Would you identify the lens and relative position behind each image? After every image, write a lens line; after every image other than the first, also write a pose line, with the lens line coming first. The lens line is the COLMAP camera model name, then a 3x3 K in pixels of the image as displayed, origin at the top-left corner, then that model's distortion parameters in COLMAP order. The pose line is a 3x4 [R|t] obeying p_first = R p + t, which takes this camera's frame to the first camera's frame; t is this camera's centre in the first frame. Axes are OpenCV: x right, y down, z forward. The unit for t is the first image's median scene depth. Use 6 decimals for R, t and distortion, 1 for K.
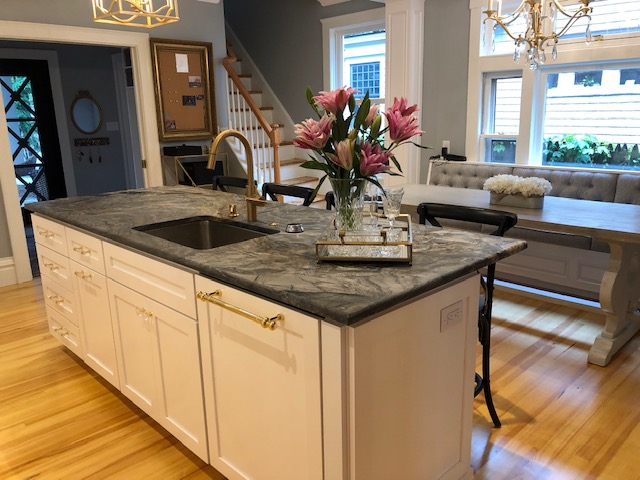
lens RADIAL K [[521.3, 0, 325.7], [0, 521.3, 236.3], [0, 0, 1]] dist [0.027246, -0.020762]
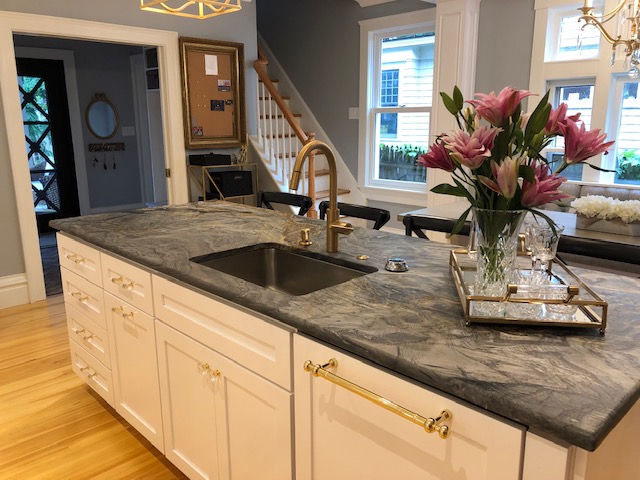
lens RADIAL K [[521.3, 0, 320.4], [0, 521.3, 236.3], [0, 0, 1]] dist [0.027246, -0.020762]
pose [[0.999782, 0.019721, -0.006842, -0.082966], [-0.019818, 0.999699, -0.014494, -0.022400], [0.006554, 0.014627, 0.999872, 0.097852]]
